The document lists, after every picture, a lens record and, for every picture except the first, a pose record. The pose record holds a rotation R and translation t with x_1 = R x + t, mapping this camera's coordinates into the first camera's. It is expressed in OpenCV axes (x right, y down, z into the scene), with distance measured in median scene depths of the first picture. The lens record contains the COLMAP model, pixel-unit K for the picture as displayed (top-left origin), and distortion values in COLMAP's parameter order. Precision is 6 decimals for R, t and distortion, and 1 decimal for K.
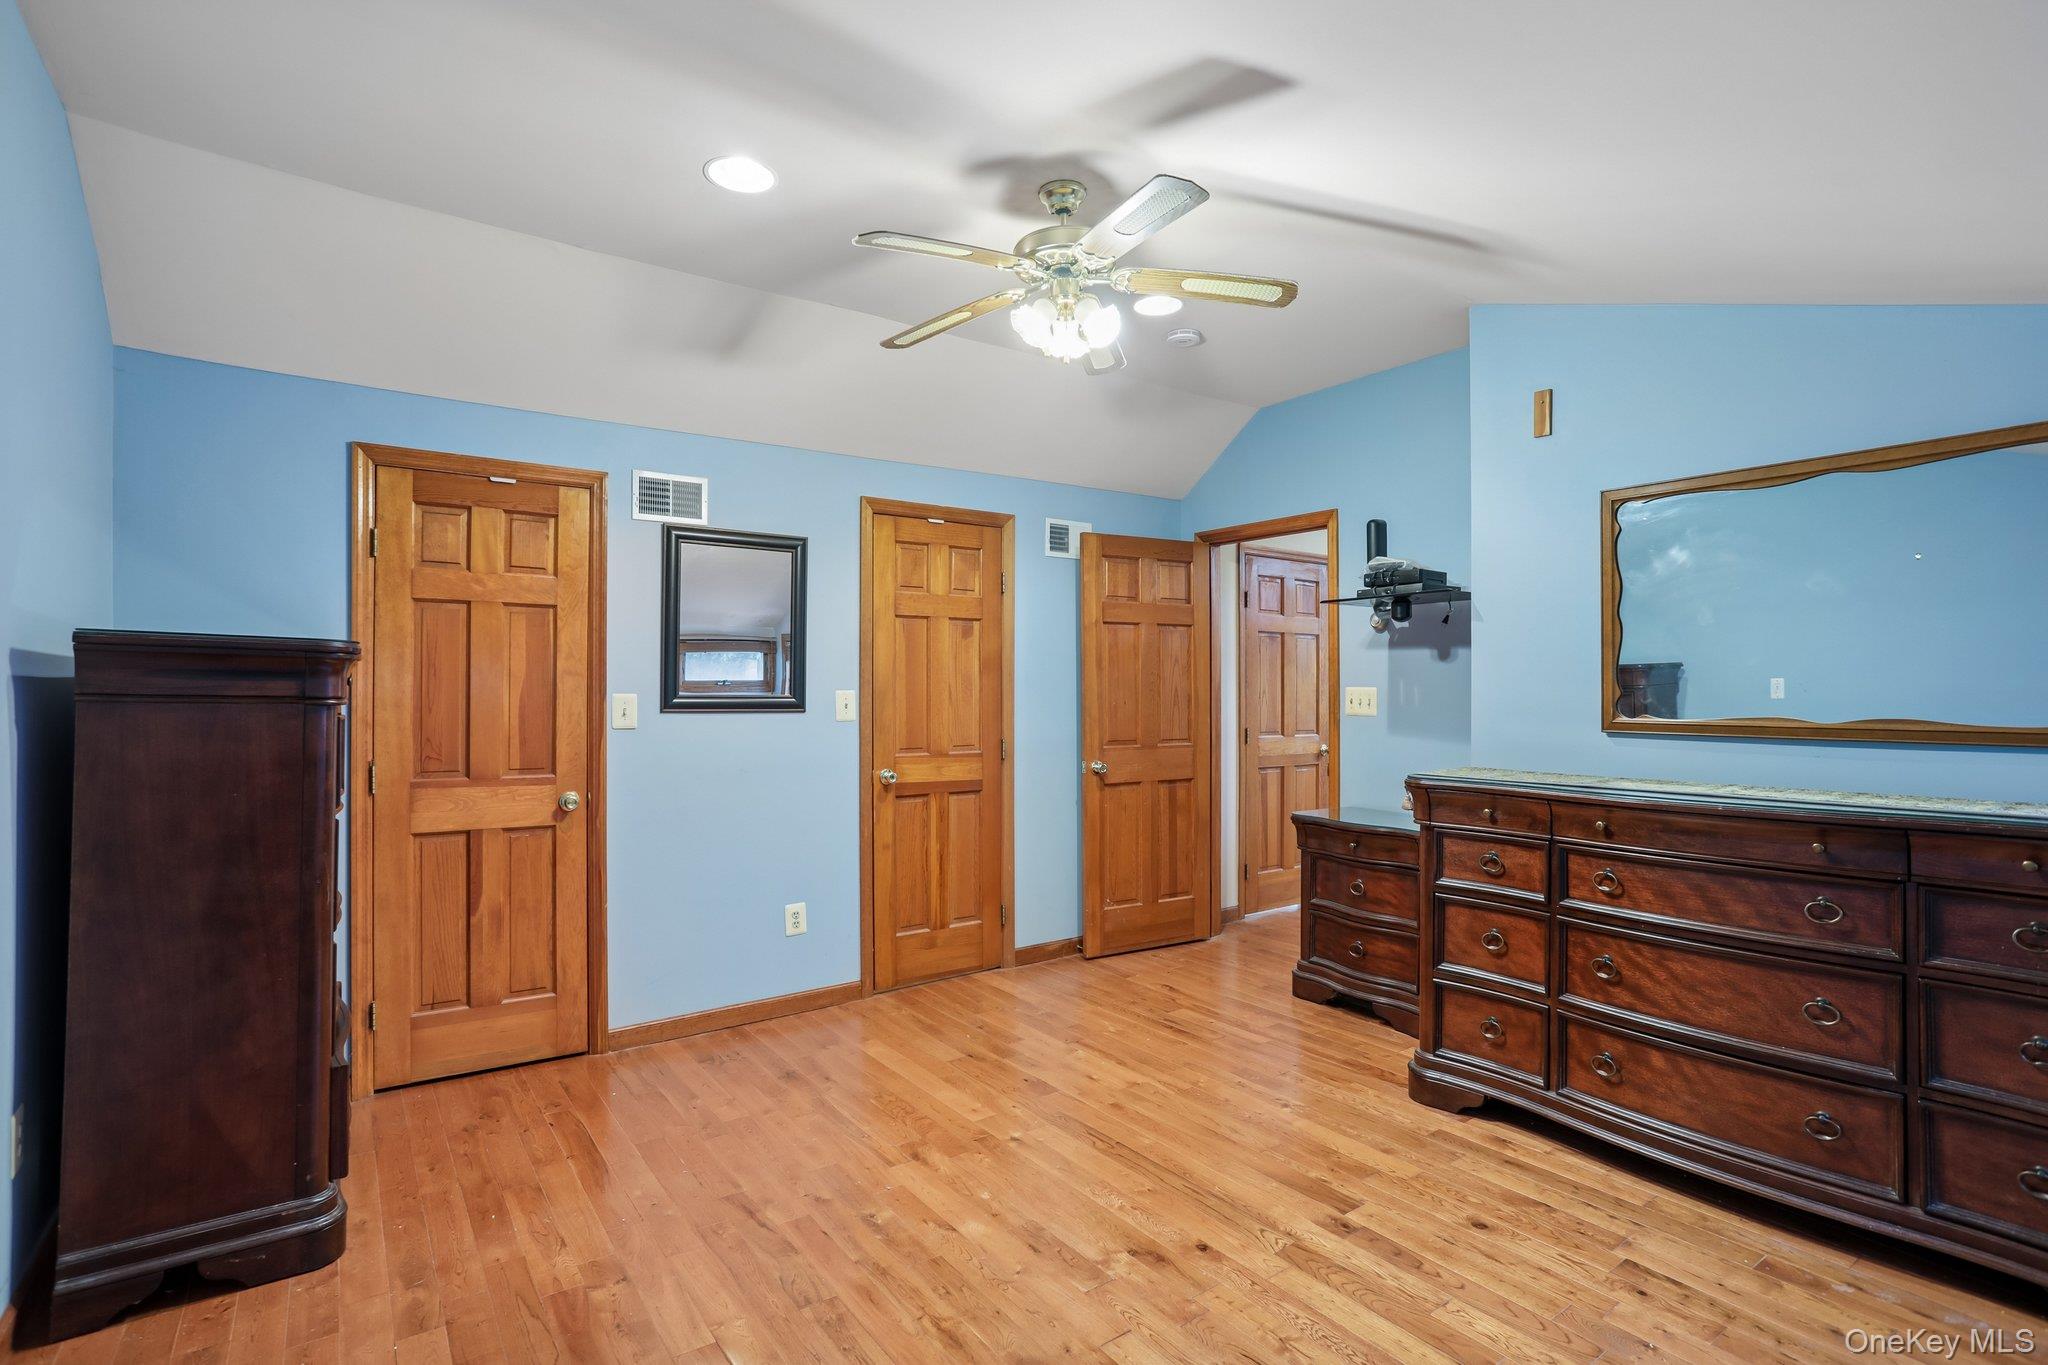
lens RADIAL K [[997.7, 0, 1015.5], [0, 997.7, 680.7], [0, 0, 1]] dist [-0.055213, 0.030670]
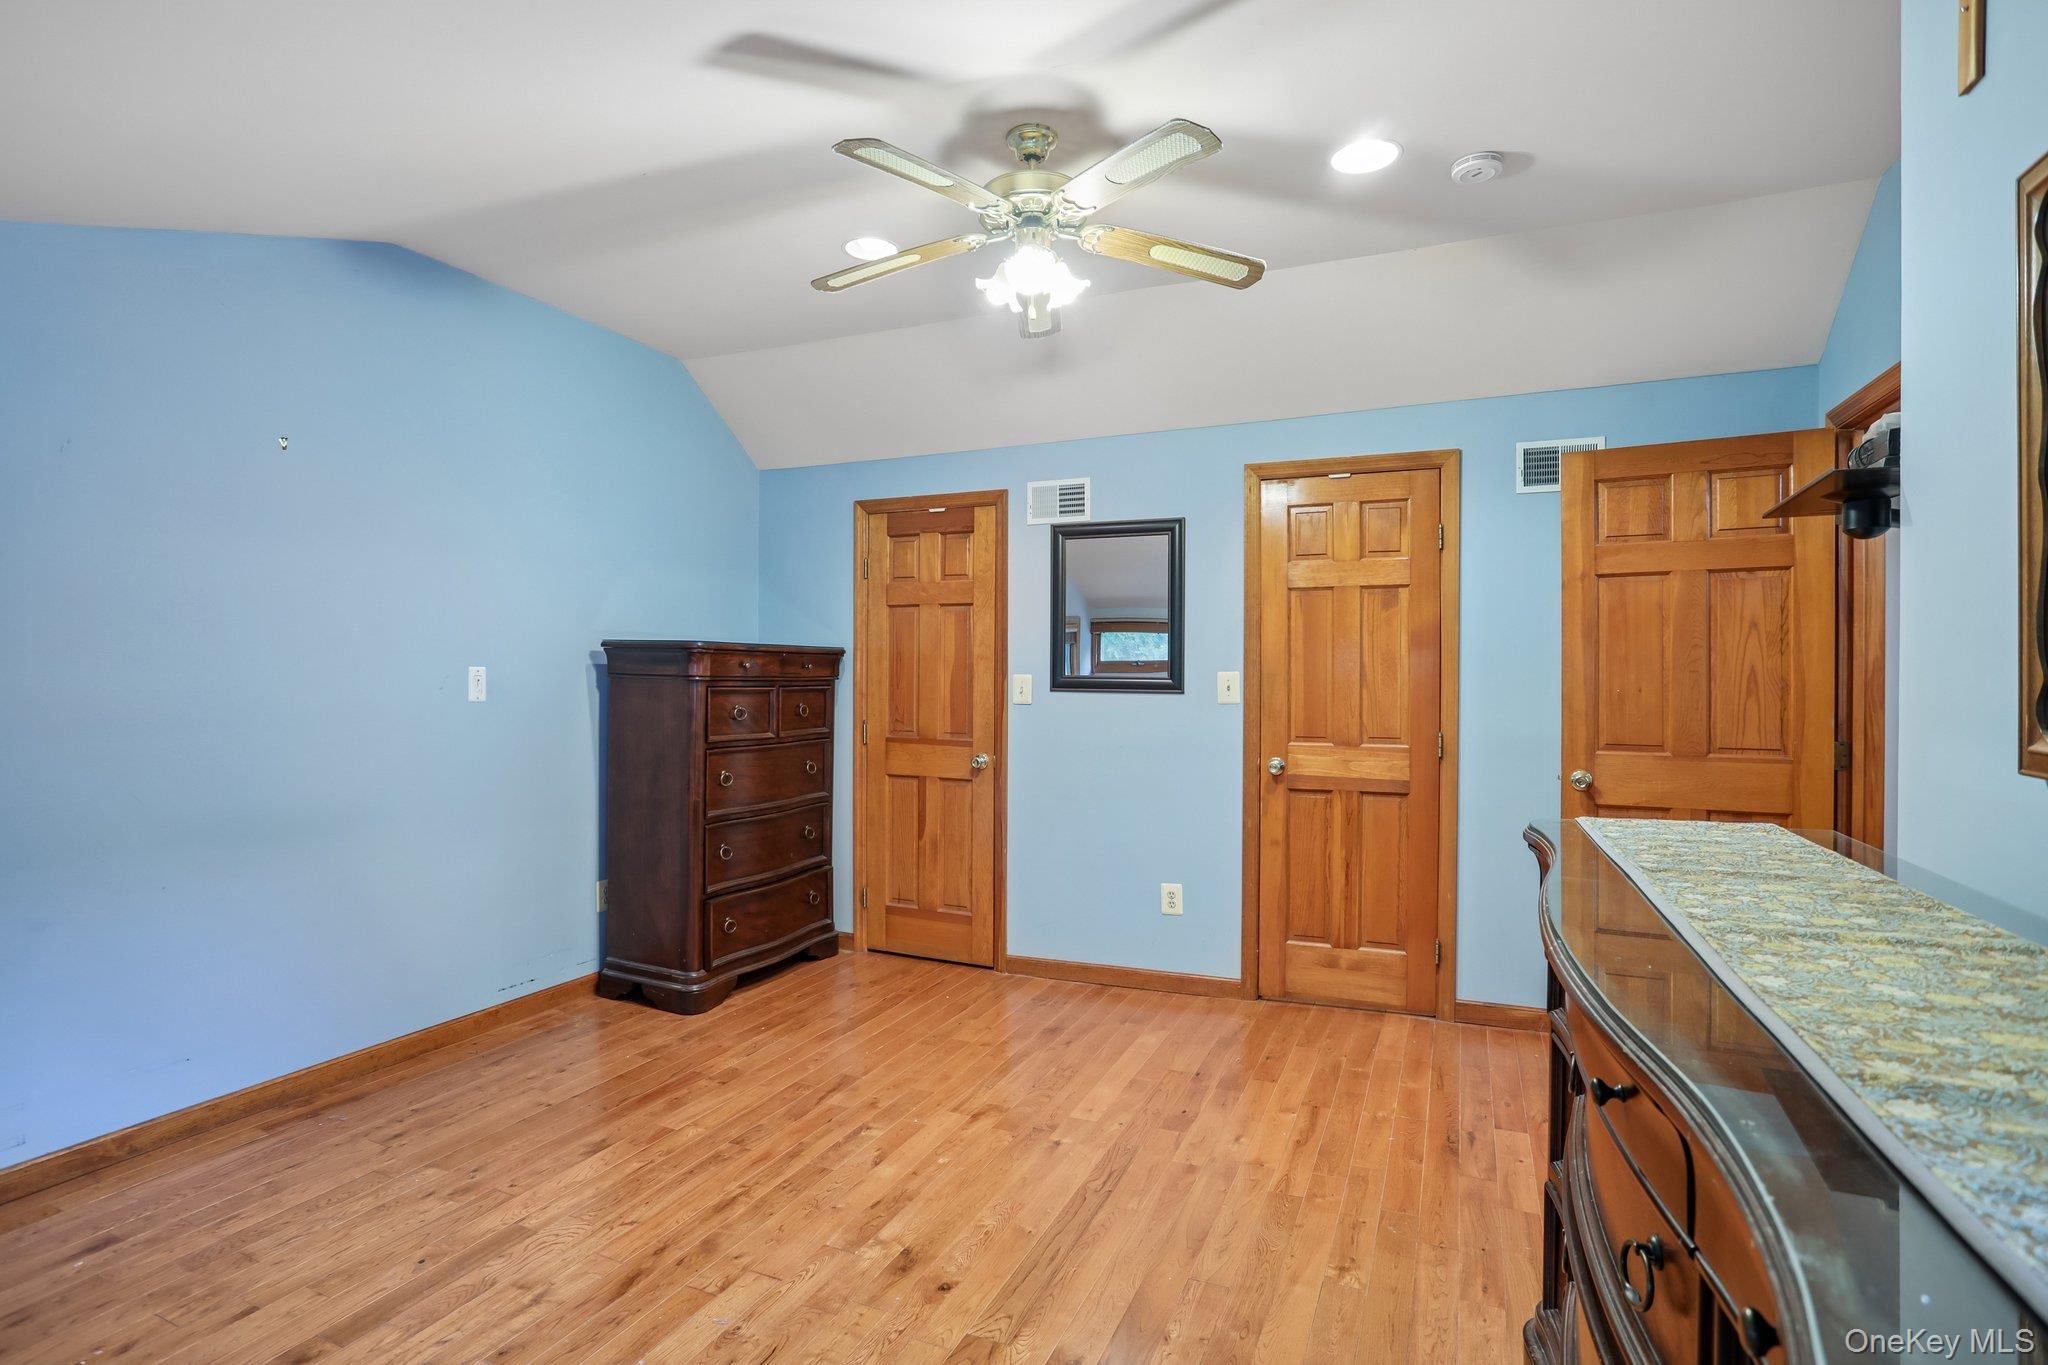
lens RADIAL K [[992.9, 0, 964.6], [0, 992.9, 673.7], [0, 0, 1]] dist [-0.072207, 0.000616]
pose [[0.489513, 0.002274, -0.871993, 0.610463], [0.007227, 0.999952, 0.006665, 0.004061], [0.871966, -0.009565, 0.489473, 0.368429]]
